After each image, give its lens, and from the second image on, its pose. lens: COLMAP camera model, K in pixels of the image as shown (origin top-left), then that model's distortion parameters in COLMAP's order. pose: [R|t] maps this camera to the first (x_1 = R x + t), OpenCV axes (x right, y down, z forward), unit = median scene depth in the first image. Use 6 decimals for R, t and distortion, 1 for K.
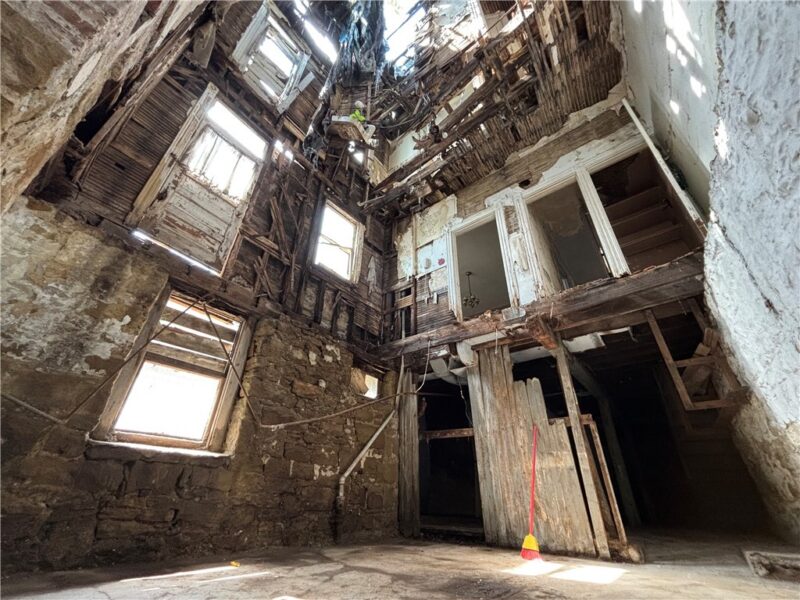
lens RADIAL K [[324.7, 0, 398.6], [0, 324.7, 300.6], [0, 0, 1]] dist [-0.003770, 0.002268]
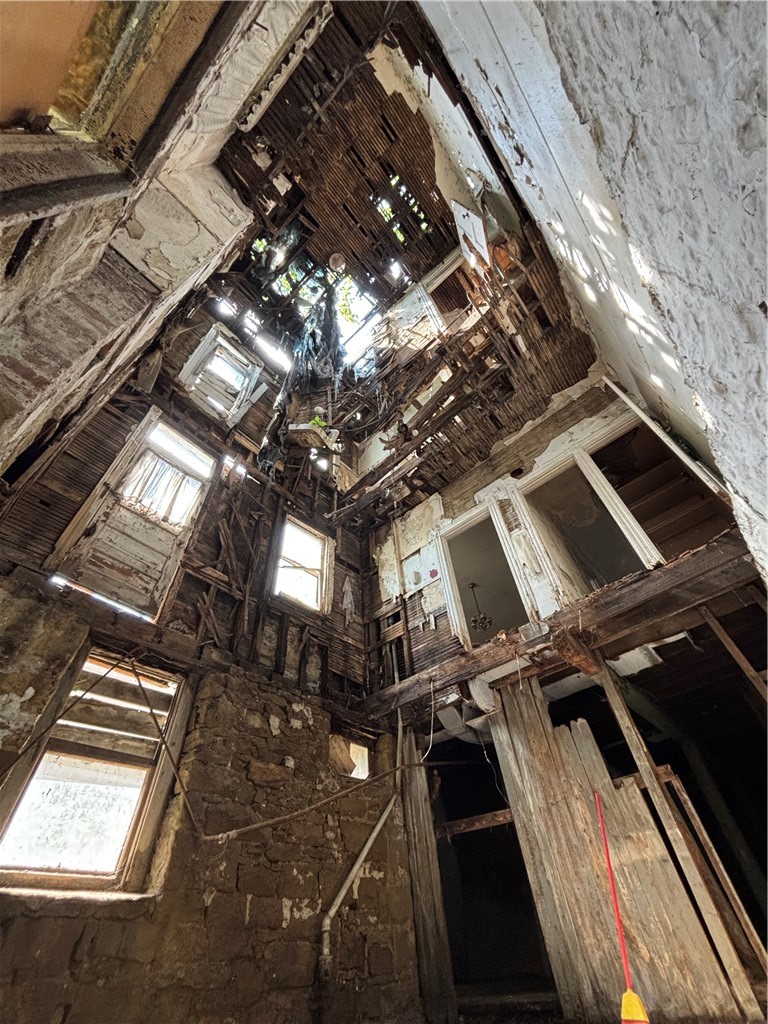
lens RADIAL K [[415.7, 0, 383.8], [0, 415.7, 510.5], [0, 0, 1]] dist [-0.003770, 0.002268]
pose [[0.994260, -0.105432, 0.018187, 0.013463], [0.106252, 0.953130, -0.283292, 0.009870], [0.012534, 0.283599, 0.958861, -0.034234]]
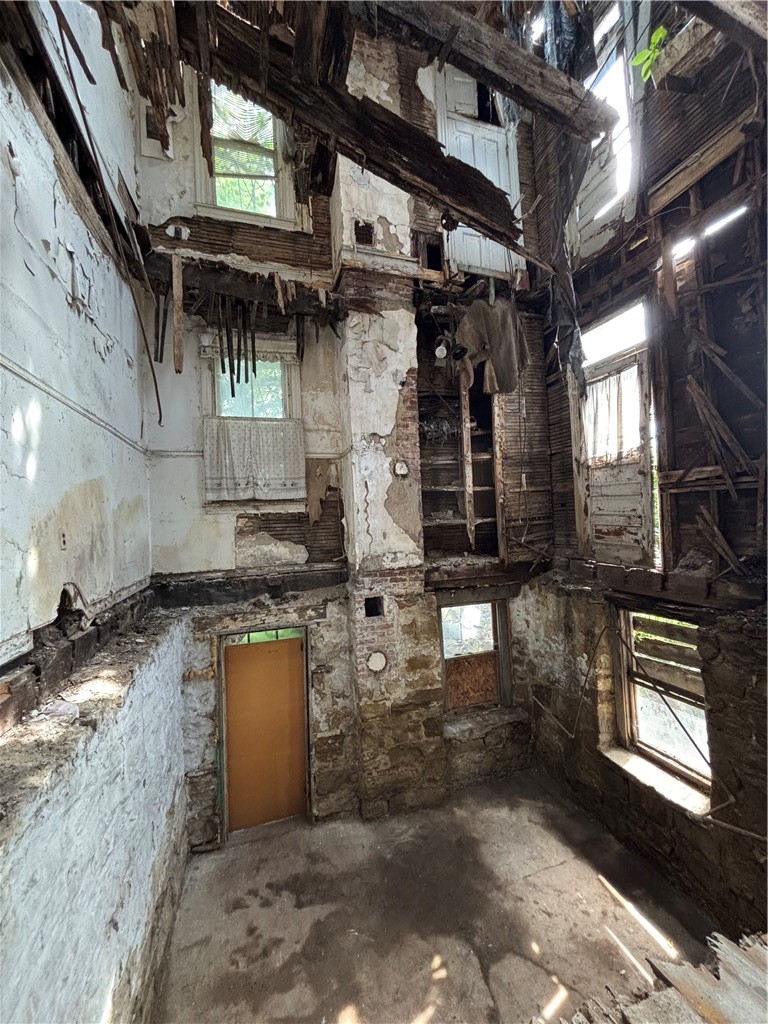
lens RADIAL K [[415.7, 0, 387.8], [0, 415.7, 510.6], [0, 0, 1]] dist [-0.003770, 0.002268]
pose [[-0.572952, -0.015645, -0.819440, 0.644912], [0.454218, 0.826169, -0.333362, -0.151657], [0.682212, -0.563205, -0.466249, 1.060725]]
